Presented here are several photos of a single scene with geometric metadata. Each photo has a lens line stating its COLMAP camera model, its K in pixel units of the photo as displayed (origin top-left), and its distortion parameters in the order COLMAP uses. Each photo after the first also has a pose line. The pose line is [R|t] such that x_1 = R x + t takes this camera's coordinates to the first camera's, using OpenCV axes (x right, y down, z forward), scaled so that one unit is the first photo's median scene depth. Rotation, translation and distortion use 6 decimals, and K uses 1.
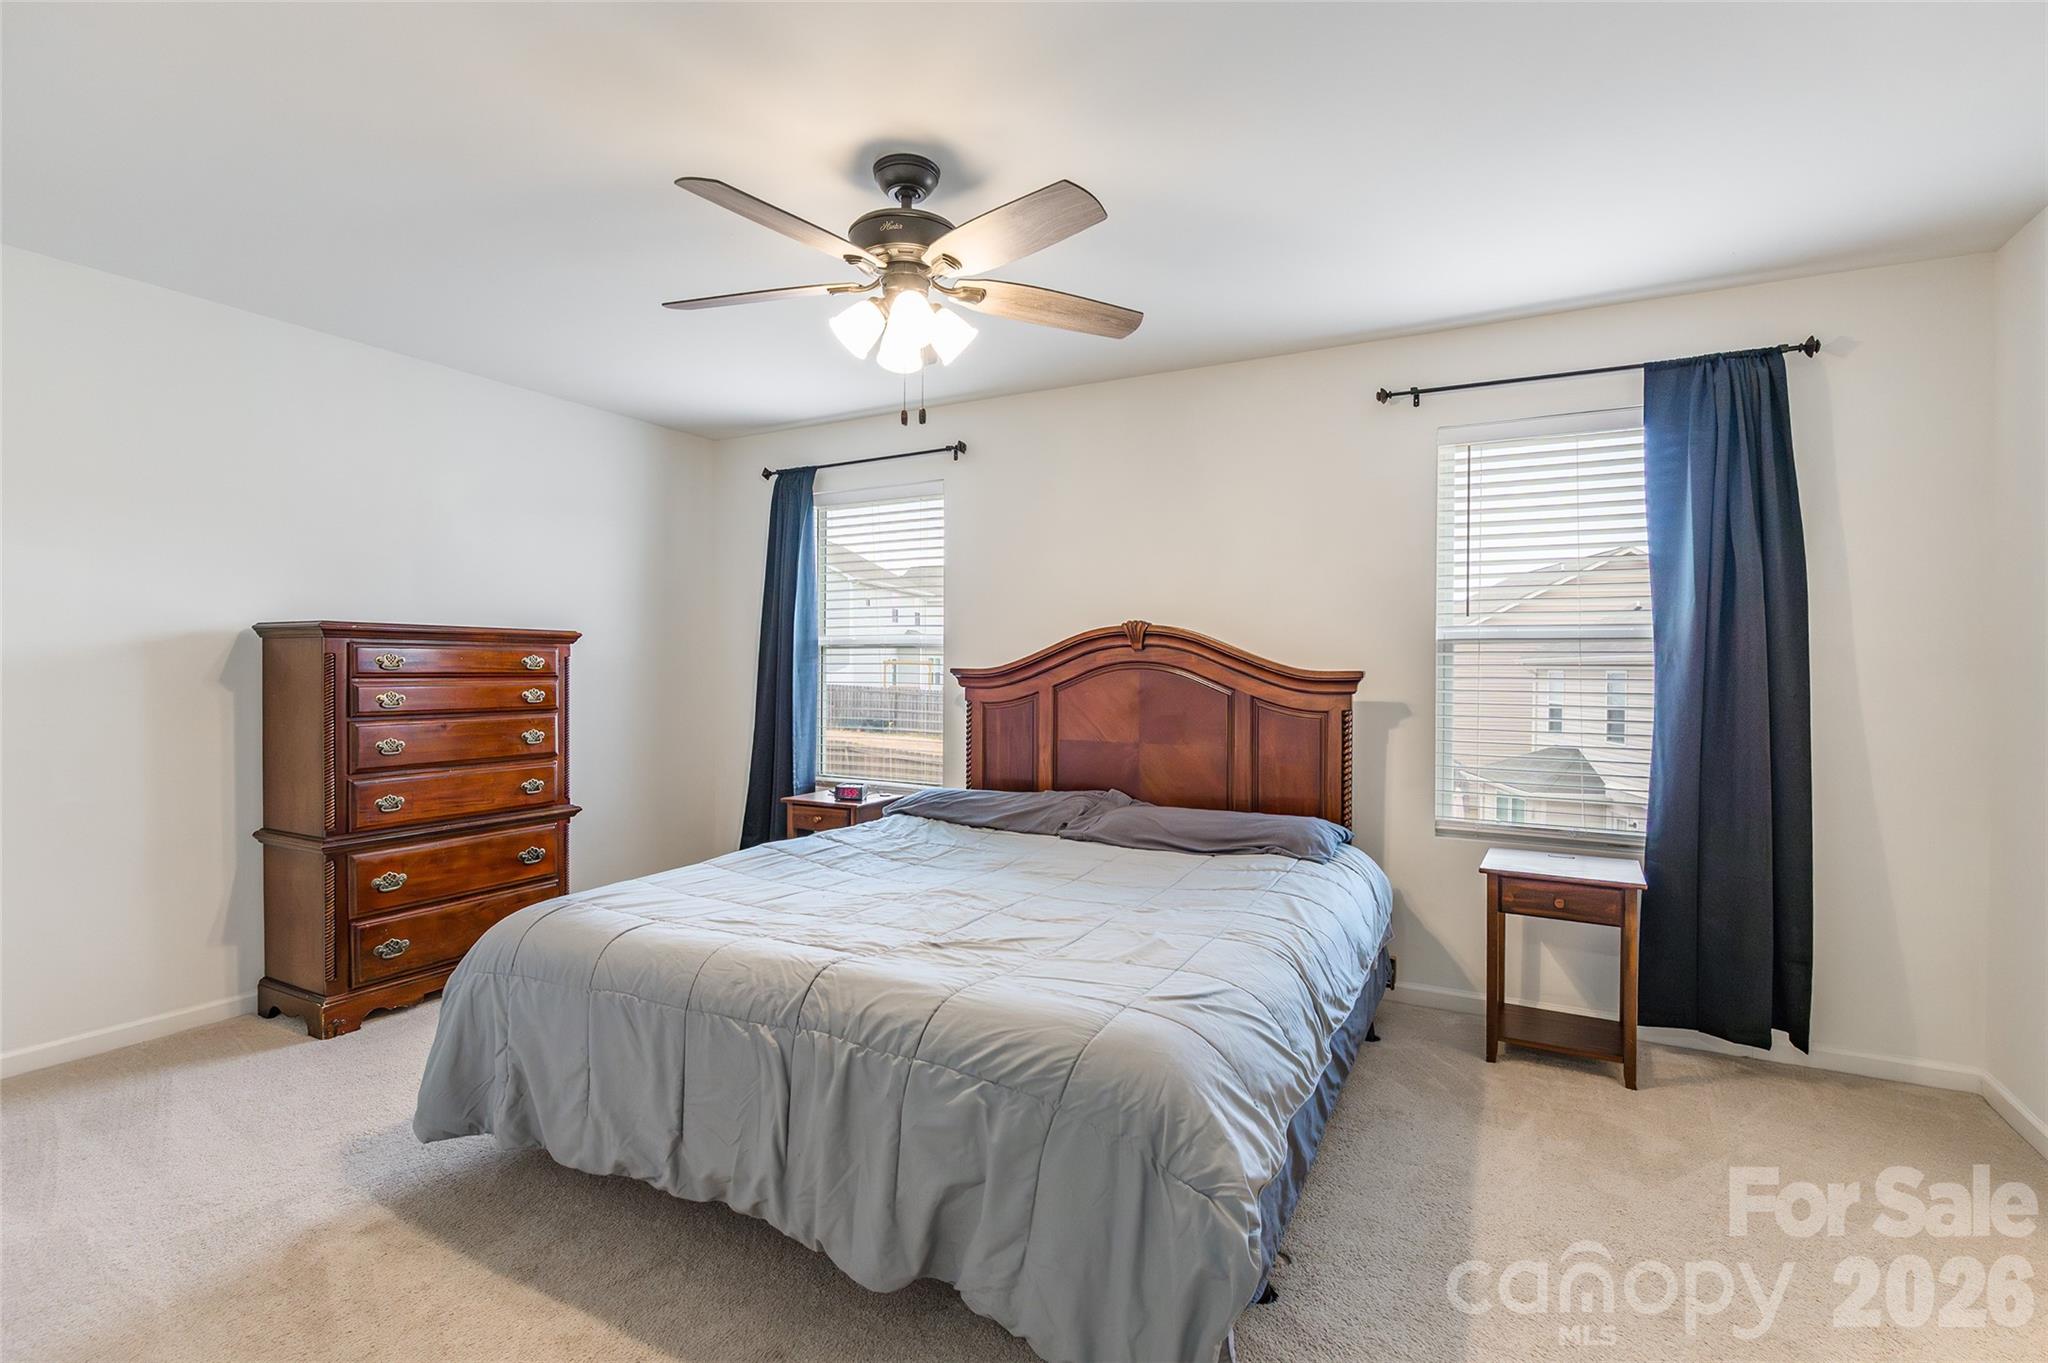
lens RADIAL K [[950.0, 0, 1018.8], [0, 950.0, 670.3], [0, 0, 1]] dist [-0.002872, -0.000332]
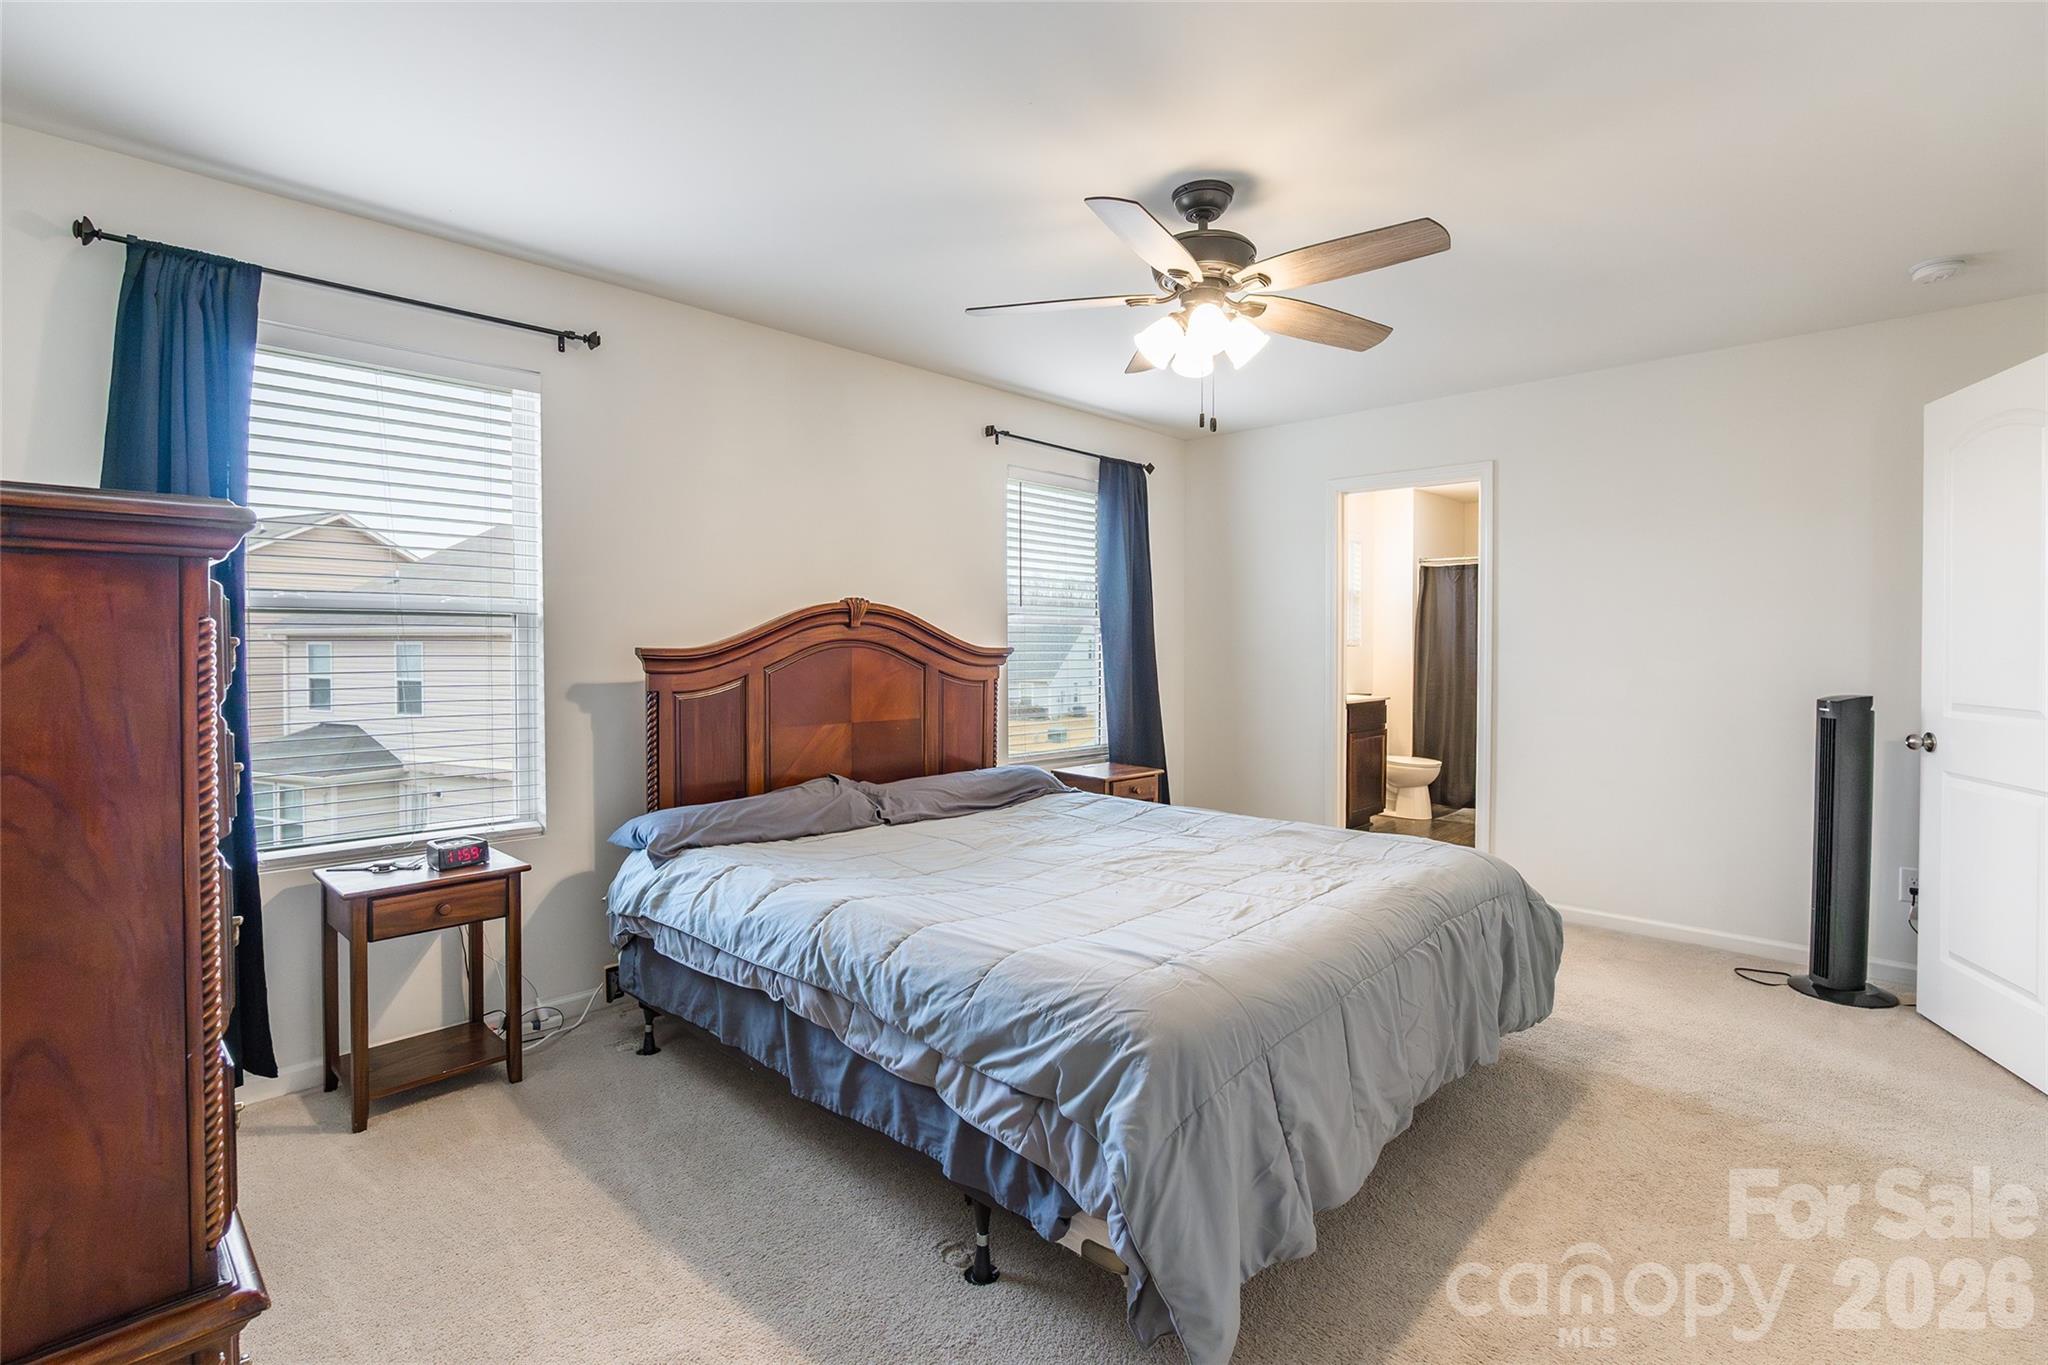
lens RADIAL K [[957.9, 0, 1020.3], [0, 957.9, 641.6], [0, 0, 1]] dist [-0.001311, -0.000176]
pose [[0.270498, -0.002986, 0.962716, -0.781563], [0.001135, 0.999995, 0.002783, -0.009860], [-0.962720, 0.000340, 0.270500, 0.573466]]
